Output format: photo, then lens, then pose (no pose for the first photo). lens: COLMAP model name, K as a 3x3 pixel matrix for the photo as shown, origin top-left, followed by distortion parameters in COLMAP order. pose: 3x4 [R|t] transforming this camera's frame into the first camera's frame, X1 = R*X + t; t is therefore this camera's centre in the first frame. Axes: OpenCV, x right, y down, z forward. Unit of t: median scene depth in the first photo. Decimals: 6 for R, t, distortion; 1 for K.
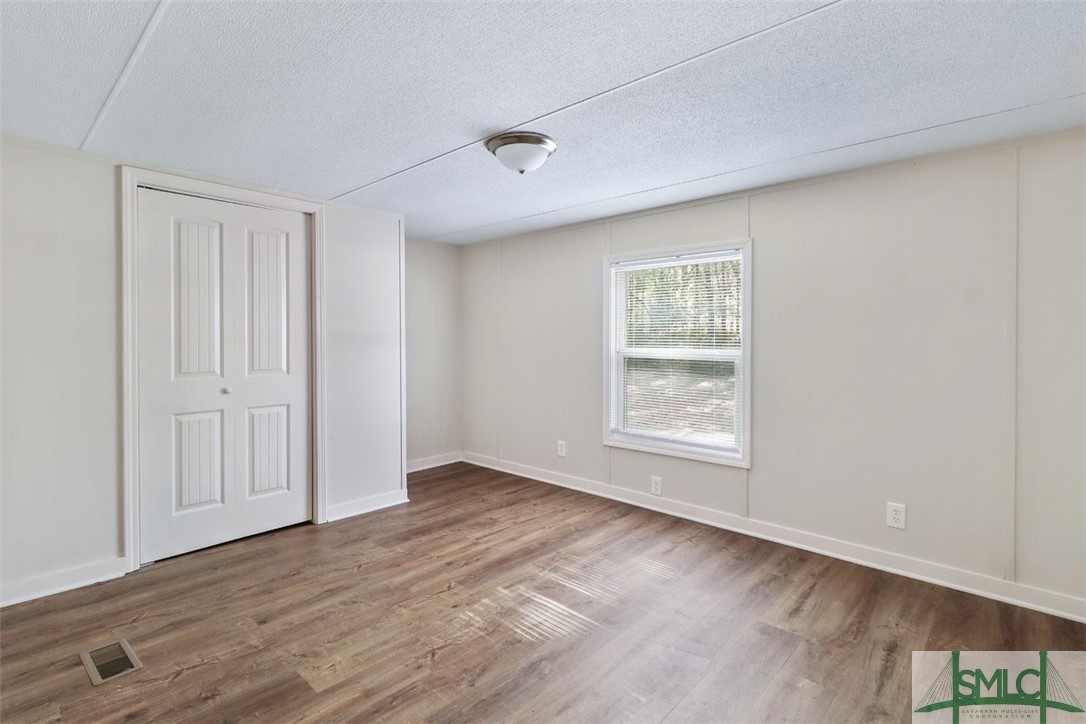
lens RADIAL K [[514.1, 0, 542.3], [0, 514.1, 340.6], [0, 0, 1]] dist [0.000037, -0.000337]
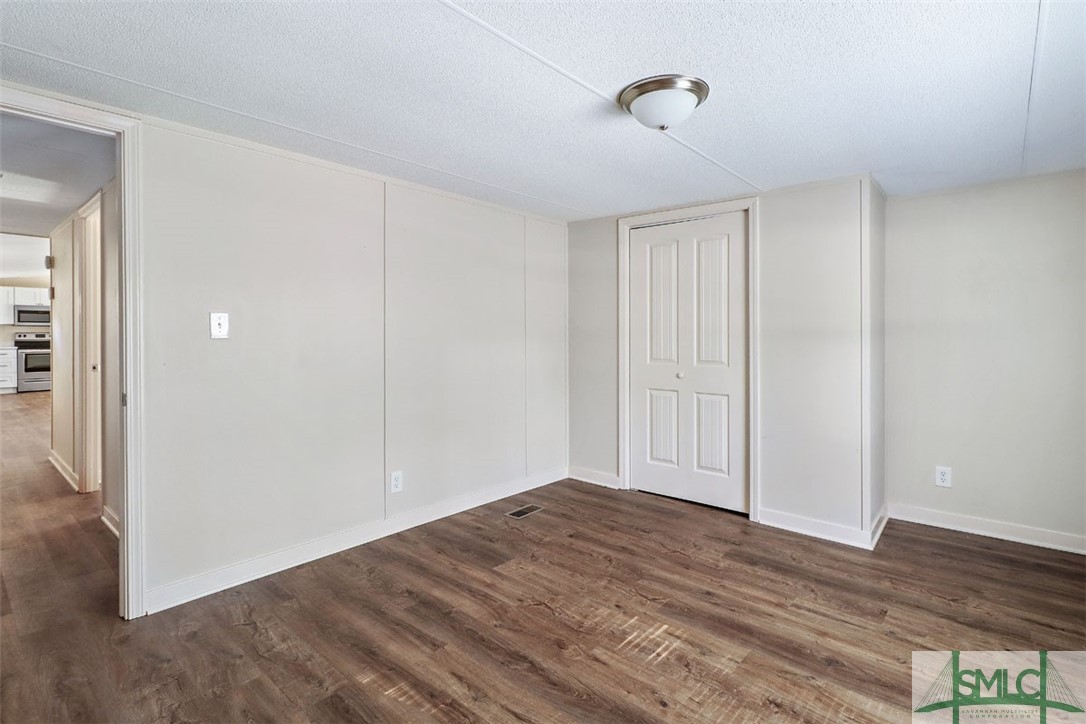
lens RADIAL K [[529.6, 0, 543.0], [0, 529.6, 362.0], [0, 0, 1]] dist [0.000730, -0.000248]
pose [[0.029061, 0.055651, -0.998027, 0.649222], [-0.007585, 0.998432, 0.055453, -0.001835], [0.999549, 0.005959, 0.029437, 0.663833]]
